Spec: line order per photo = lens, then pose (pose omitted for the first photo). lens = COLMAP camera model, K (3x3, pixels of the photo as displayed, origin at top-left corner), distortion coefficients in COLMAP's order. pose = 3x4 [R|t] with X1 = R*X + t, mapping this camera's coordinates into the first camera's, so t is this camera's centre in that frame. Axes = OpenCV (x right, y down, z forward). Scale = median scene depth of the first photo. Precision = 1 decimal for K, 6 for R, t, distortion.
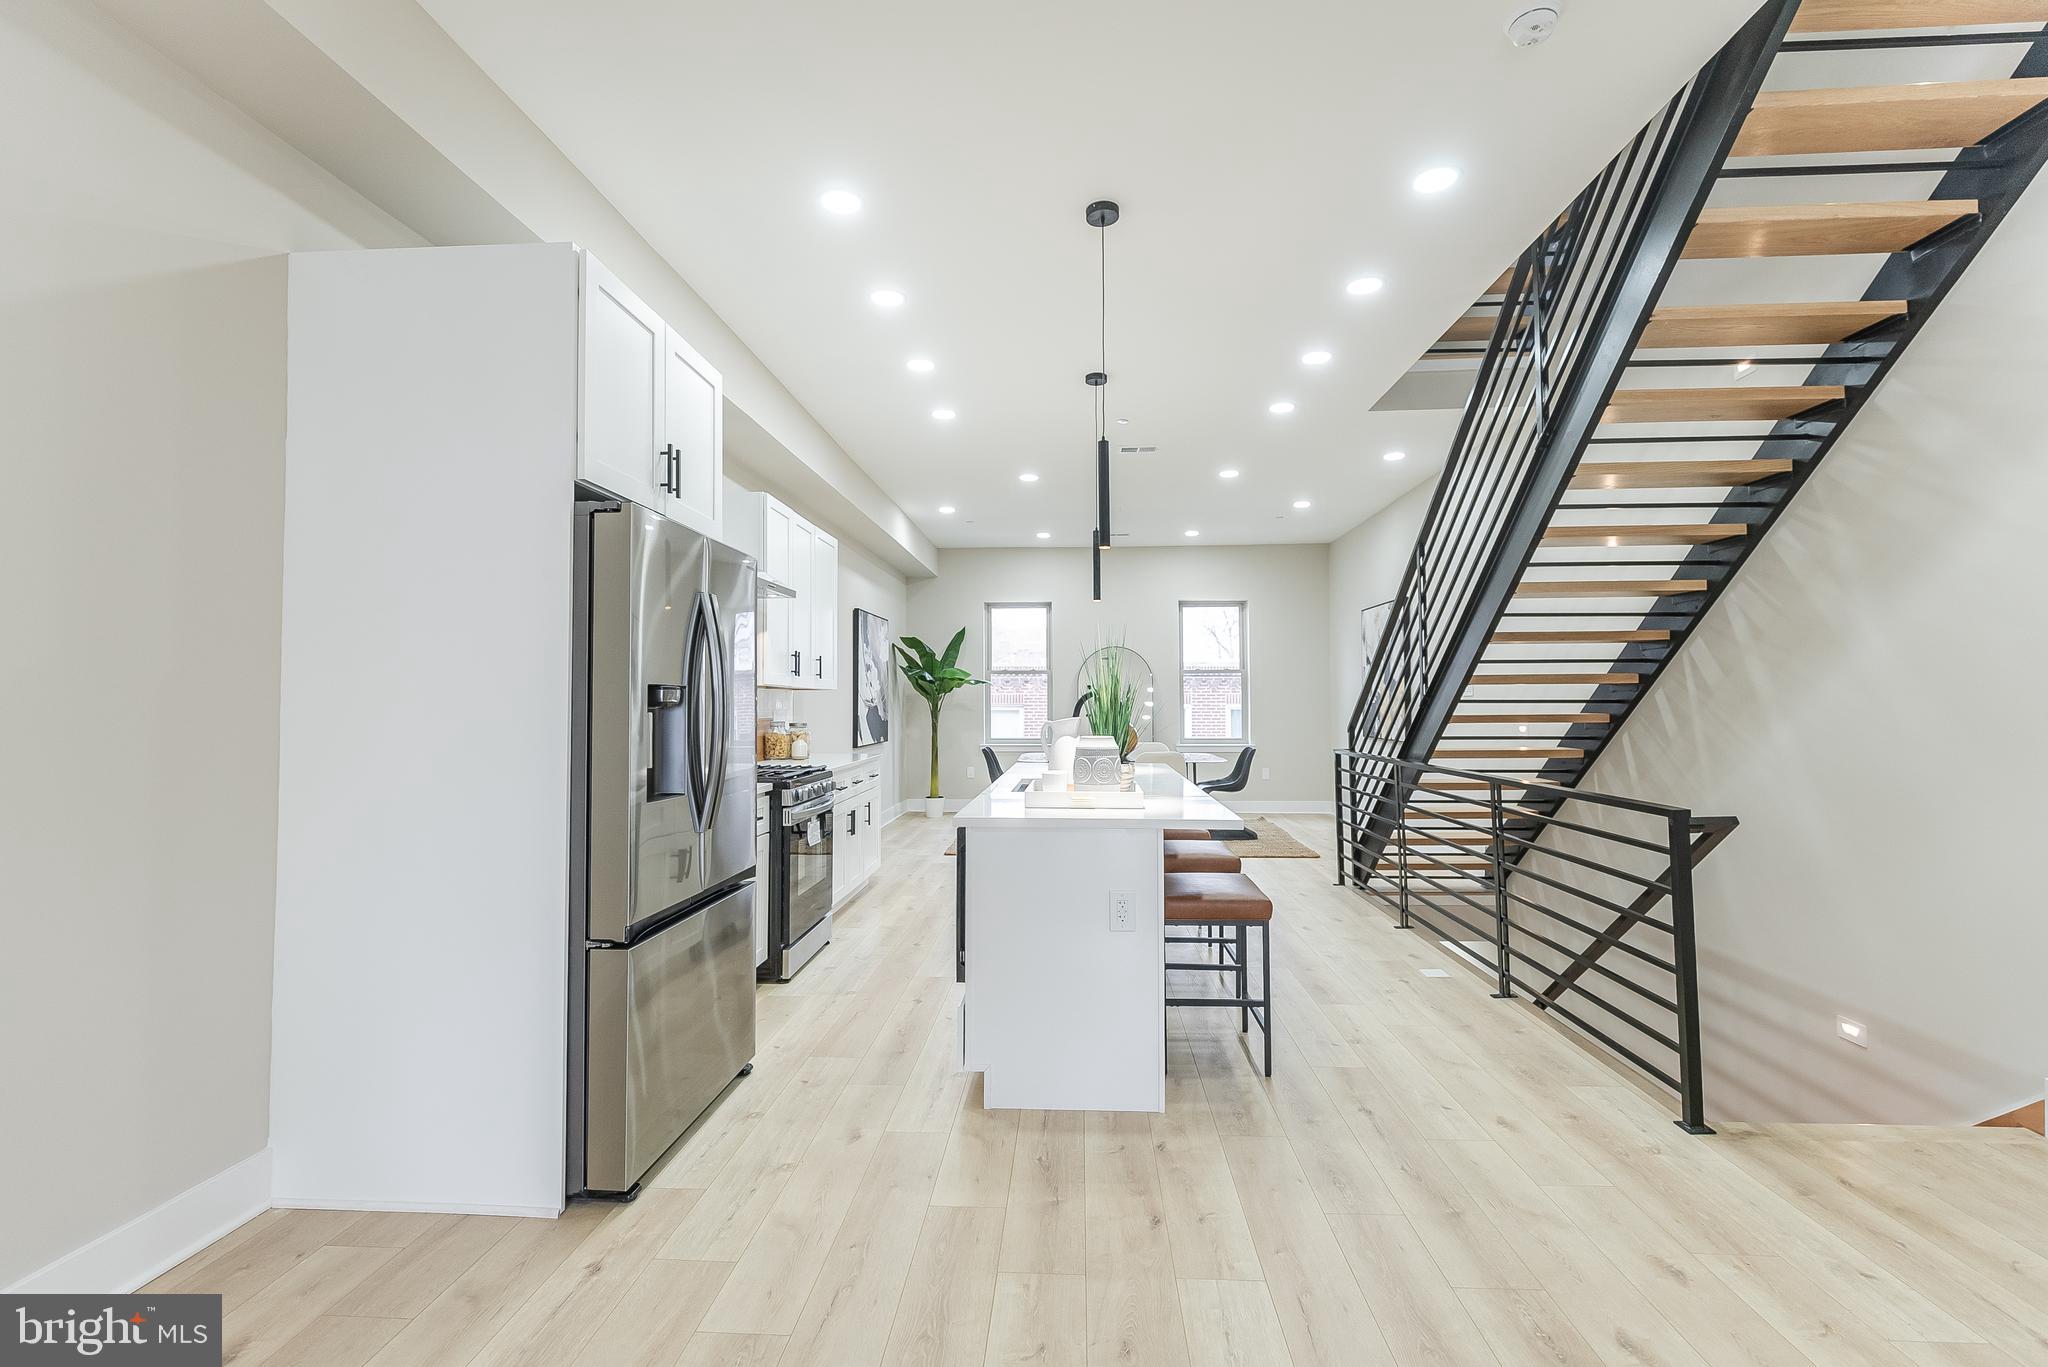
lens RADIAL K [[922.5, 0, 1030.7], [0, 922.5, 680.7], [0, 0, 1]] dist [-0.000305, -0.000825]
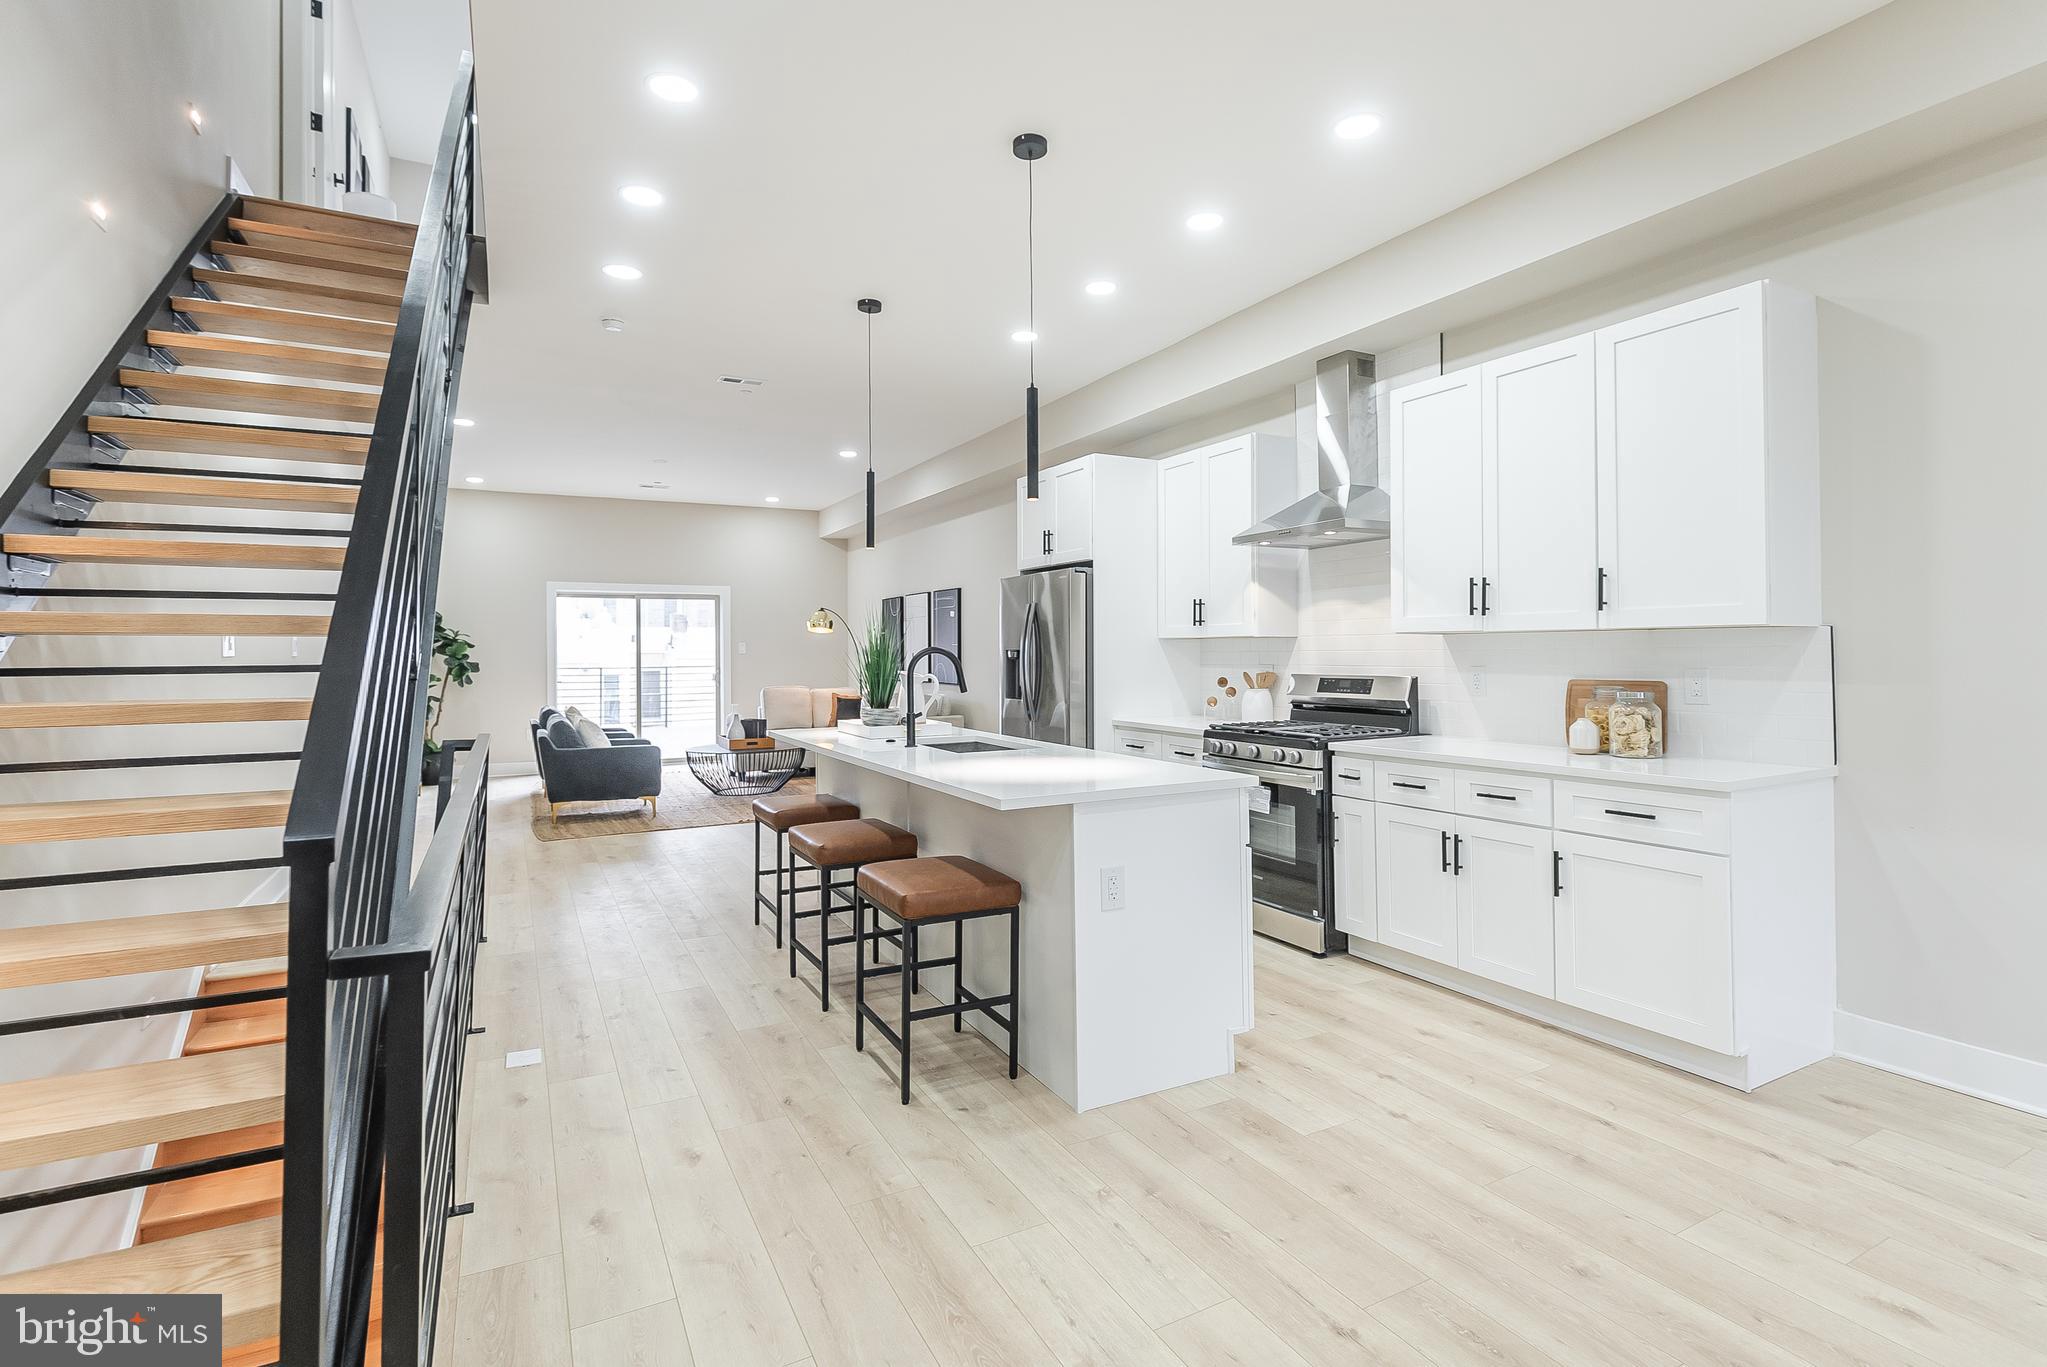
lens RADIAL K [[970.8, 0, 1031.8], [0, 970.8, 645.0], [0, 0, 1]] dist [-0.000271, -0.000779]
pose [[-0.853844, 0.004209, -0.520511, 0.323789], [0.022284, 0.999346, -0.028474, 0.024671], [0.520051, -0.035912, -0.853380, 1.210674]]
